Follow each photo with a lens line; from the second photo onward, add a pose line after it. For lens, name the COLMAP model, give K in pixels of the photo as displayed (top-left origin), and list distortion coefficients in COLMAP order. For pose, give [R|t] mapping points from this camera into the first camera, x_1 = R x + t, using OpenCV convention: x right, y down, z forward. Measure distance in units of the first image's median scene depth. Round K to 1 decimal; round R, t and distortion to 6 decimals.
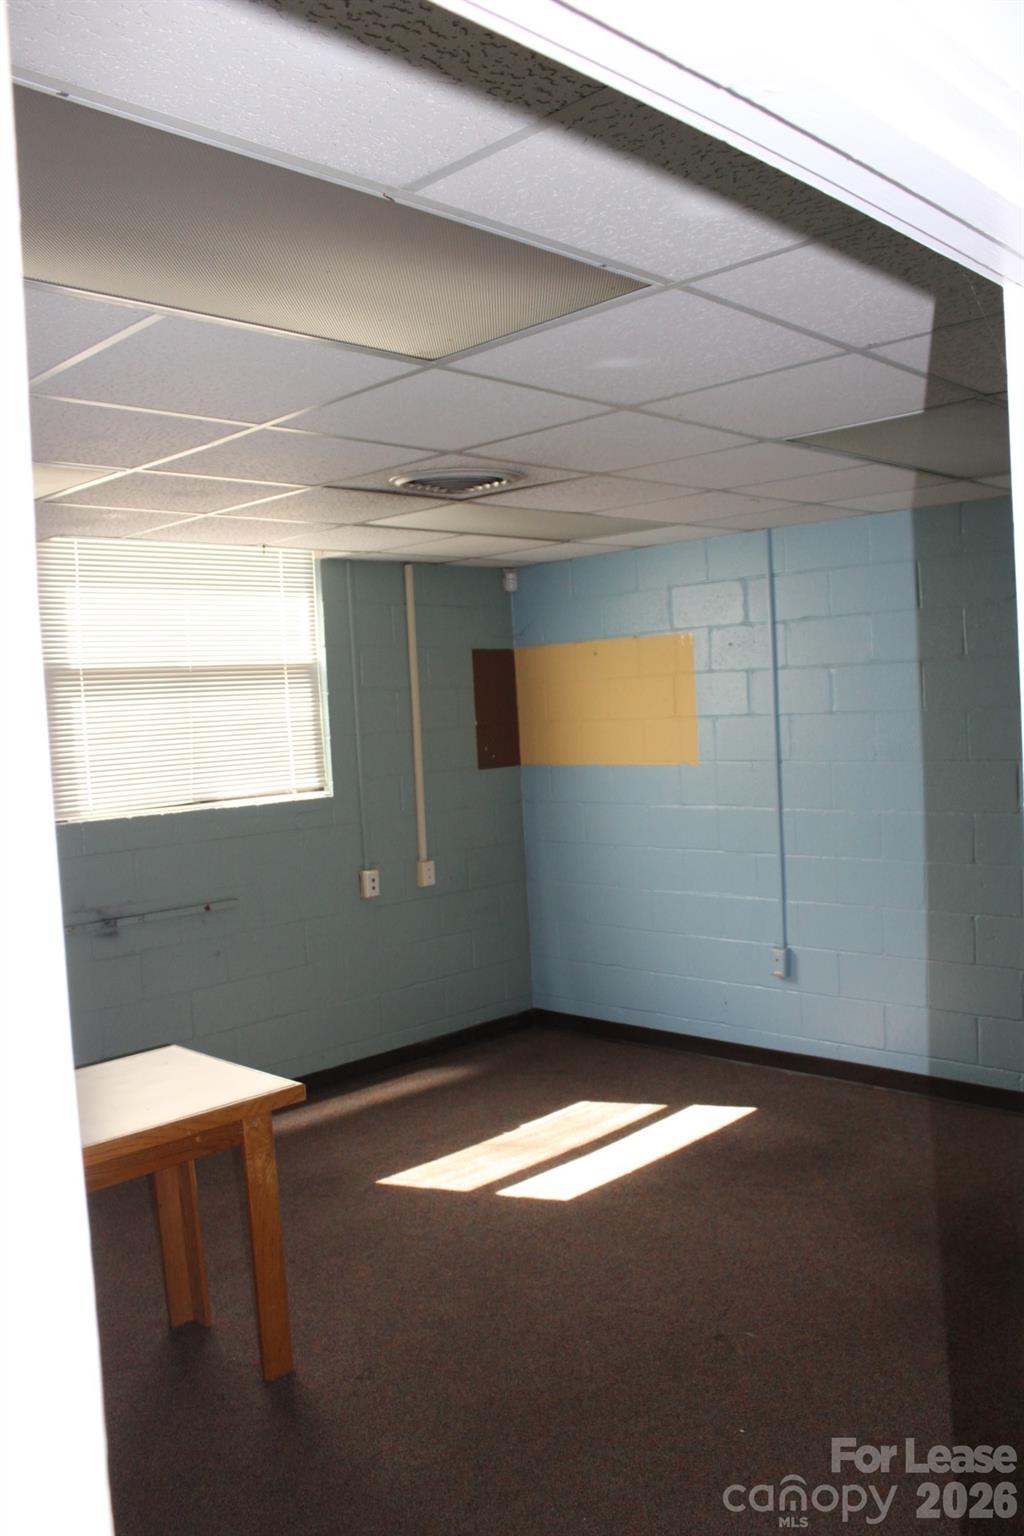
lens RADIAL K [[1271.7, 0, 512.0], [0, 1271.7, 768.0], [0, 0, 1]] dist [-0.163188, 0.130014]
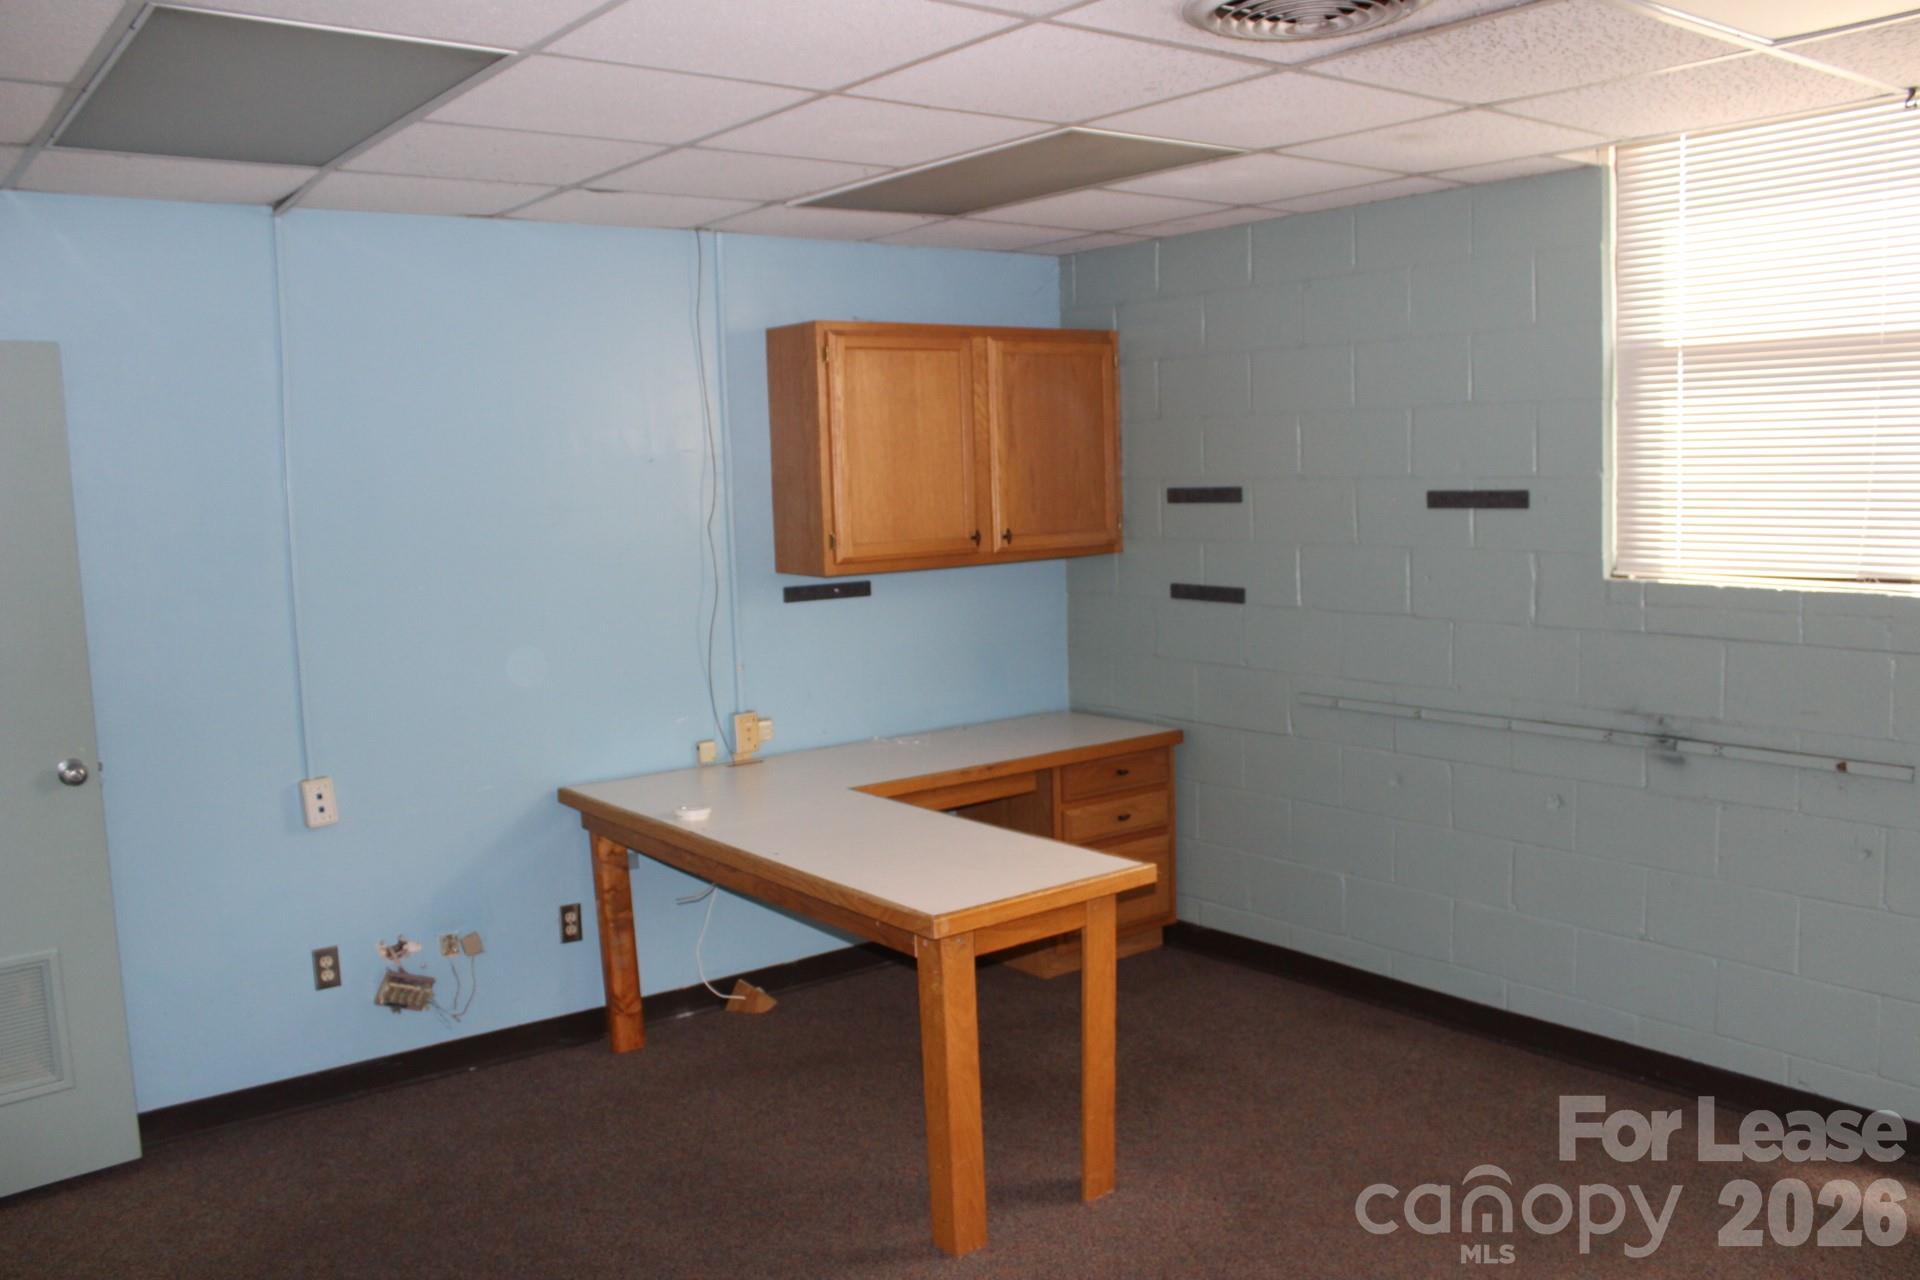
lens RADIAL K [[1589.6, 0, 954.2], [0, 1589.6, 617.7], [0, 0, 1]] dist [-0.163188, 0.130014]
pose [[-0.139185, 0.162994, -0.976760, 0.499790], [-0.001937, 0.986314, 0.164864, -0.070909], [0.990265, 0.024839, -0.136964, 0.736065]]
